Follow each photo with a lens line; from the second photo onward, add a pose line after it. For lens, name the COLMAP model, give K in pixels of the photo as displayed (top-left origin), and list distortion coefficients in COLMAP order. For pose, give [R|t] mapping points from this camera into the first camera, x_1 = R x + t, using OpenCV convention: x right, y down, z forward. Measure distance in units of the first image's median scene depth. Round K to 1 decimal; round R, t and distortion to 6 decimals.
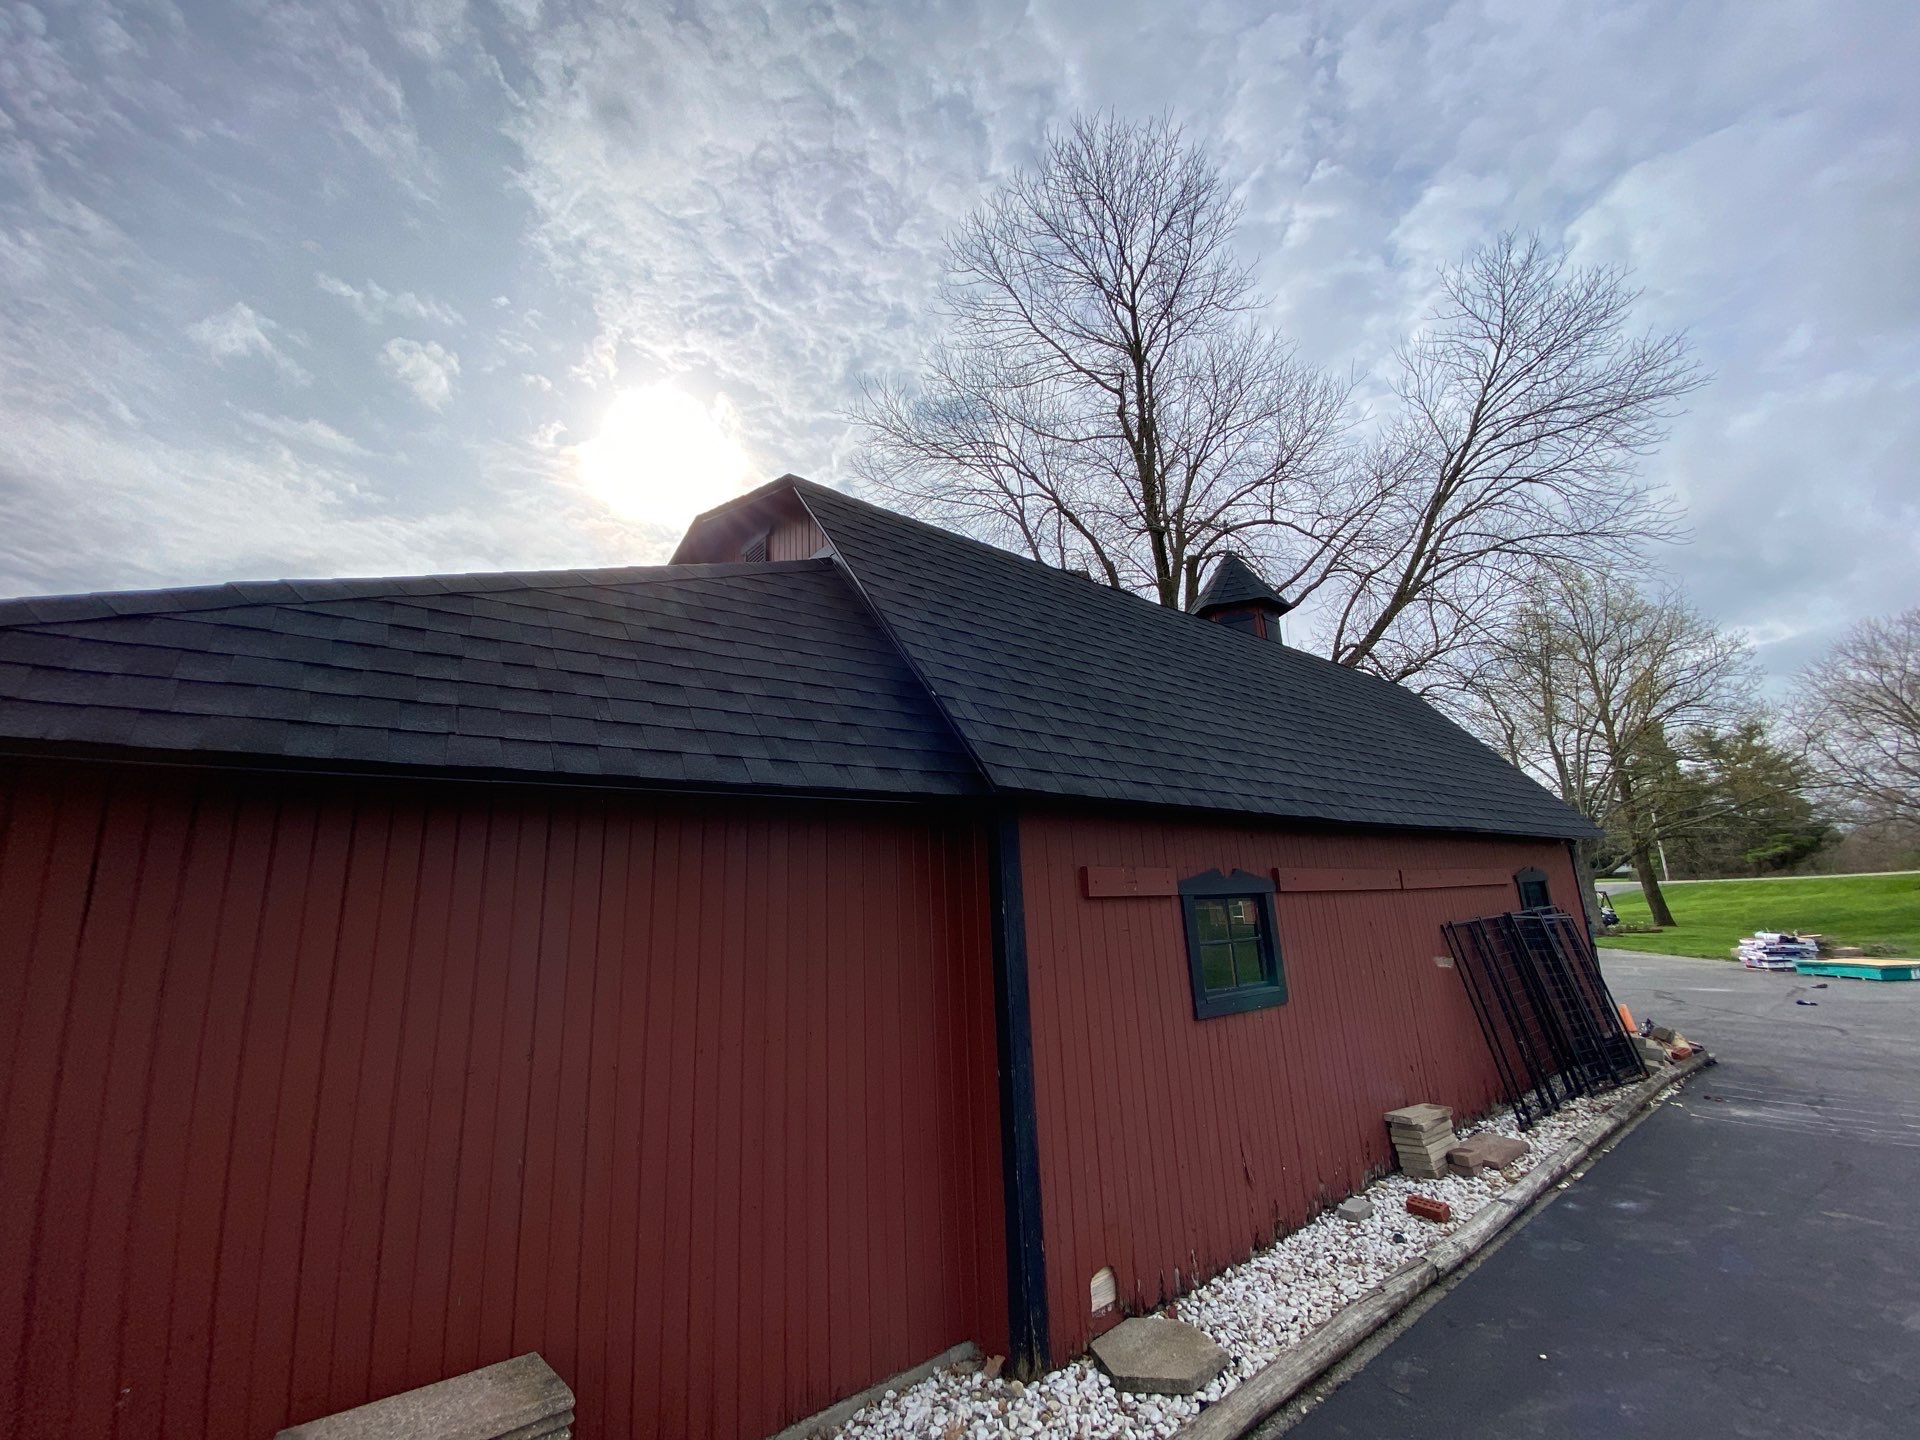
lens RADIAL K [[766.9, 0, 960.6], [0, 766.9, 720.2], [0, 0, 1]] dist [0.001013, -0.000341]
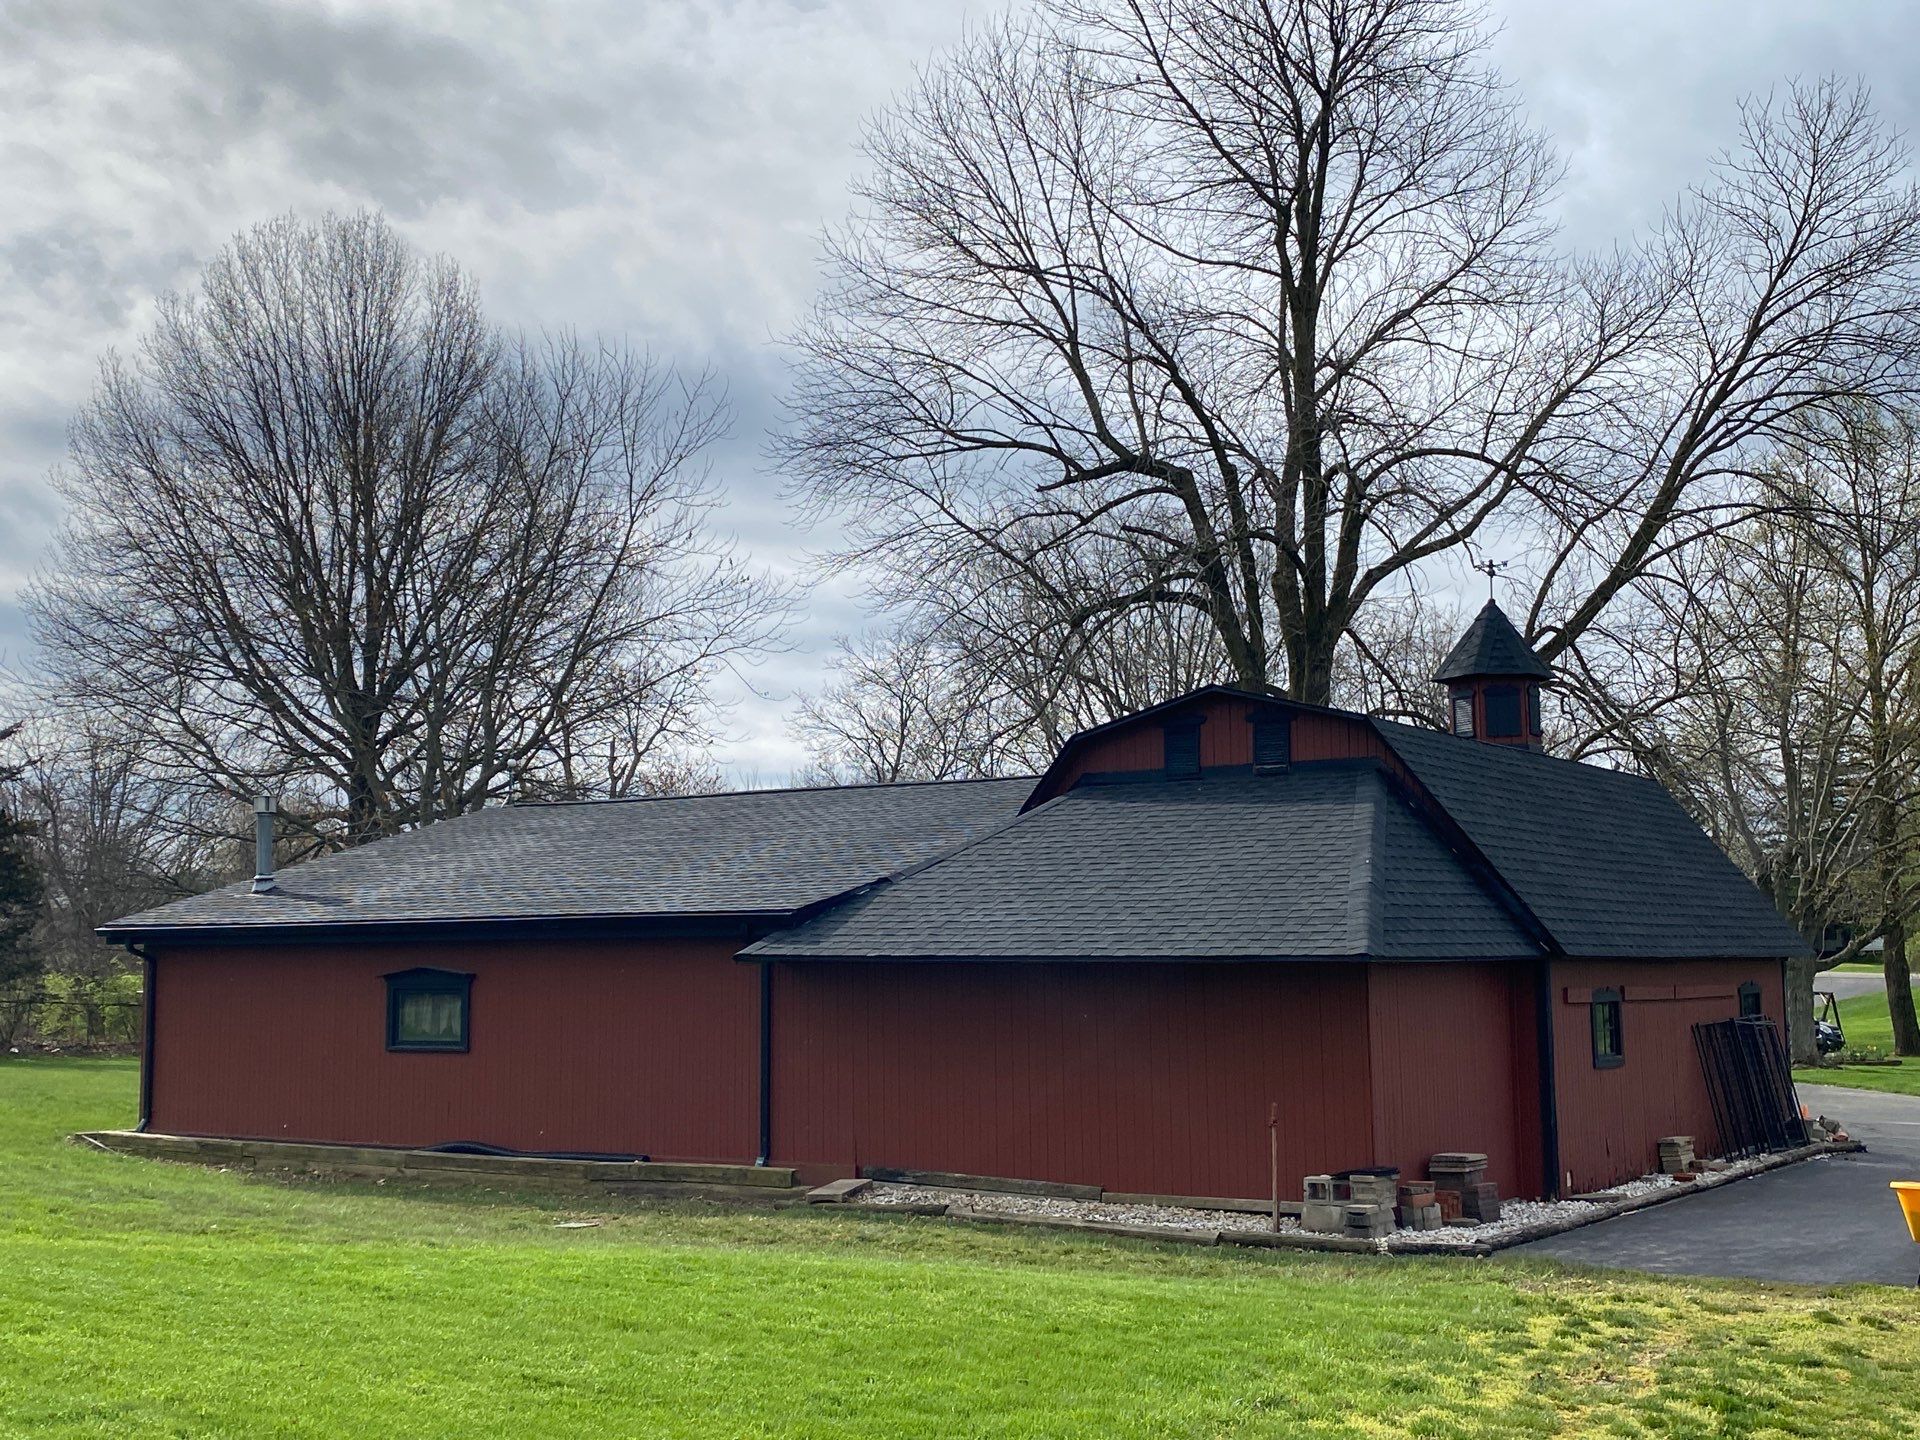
lens RADIAL K [[2081.3, 0, 974.2], [0, 2081.3, 717.1], [0, 0, 1]] dist [0.045793, 0.000000]
pose [[0.955682, 0.068862, 0.286234, -0.546190], [-0.100389, 0.990213, 0.096956, -0.163047], [-0.276756, -0.121394, 0.953242, -0.684561]]
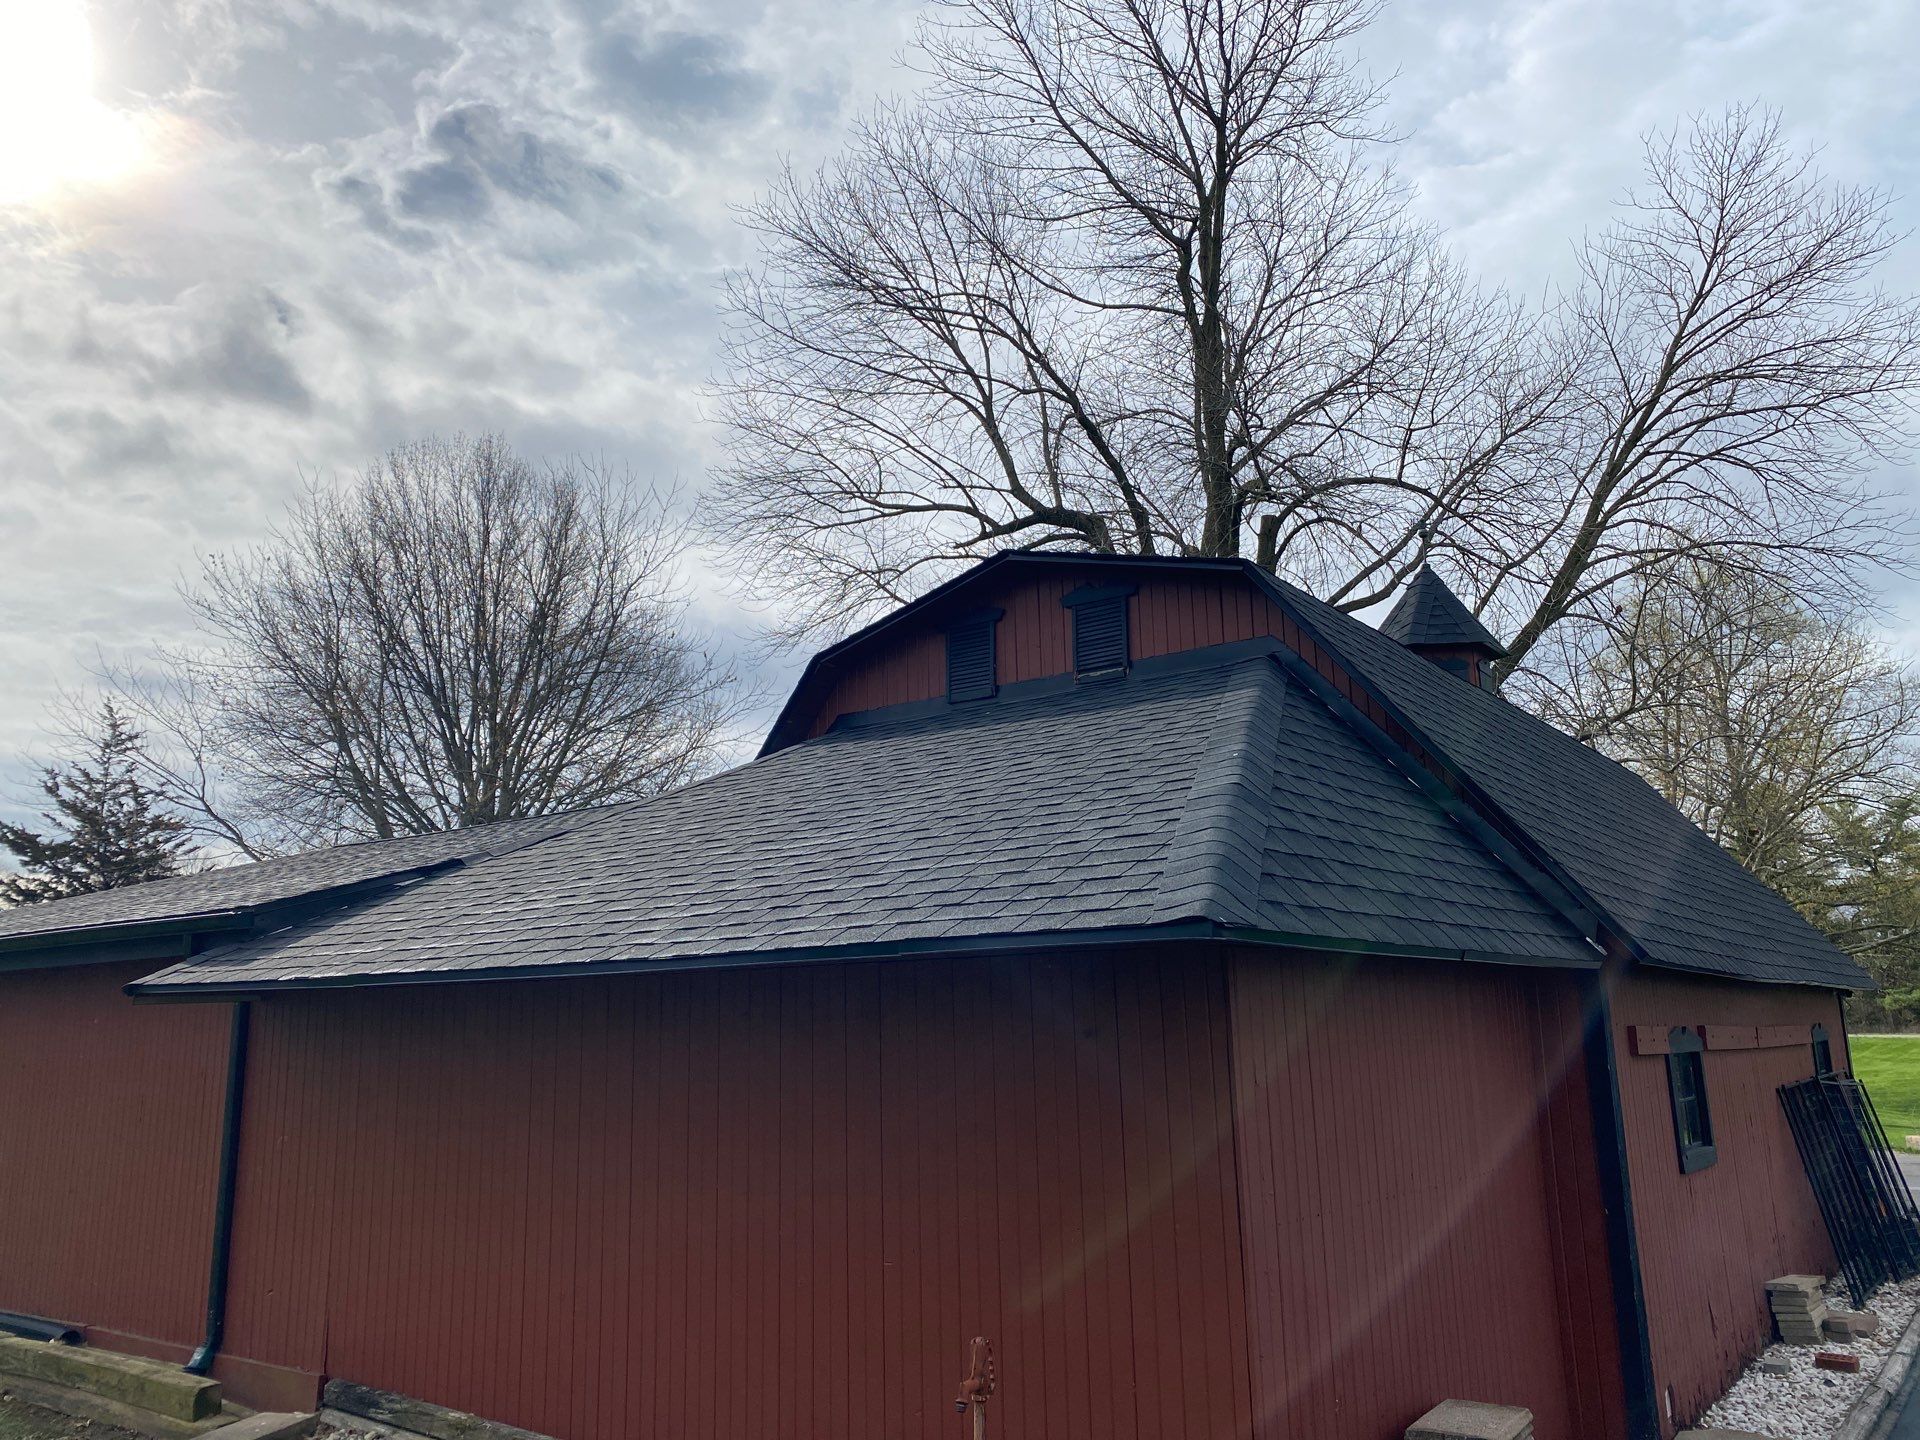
lens RADIAL K [[1444.6, 0, 950.3], [0, 1444.6, 713.6], [0, 0, 1]] dist [0.025837, -0.004191]
pose [[0.971624, 0.075281, 0.224230, -0.237723], [-0.077821, 0.996964, 0.002503, -0.032278], [-0.223361, -0.019882, 0.974533, -0.142270]]
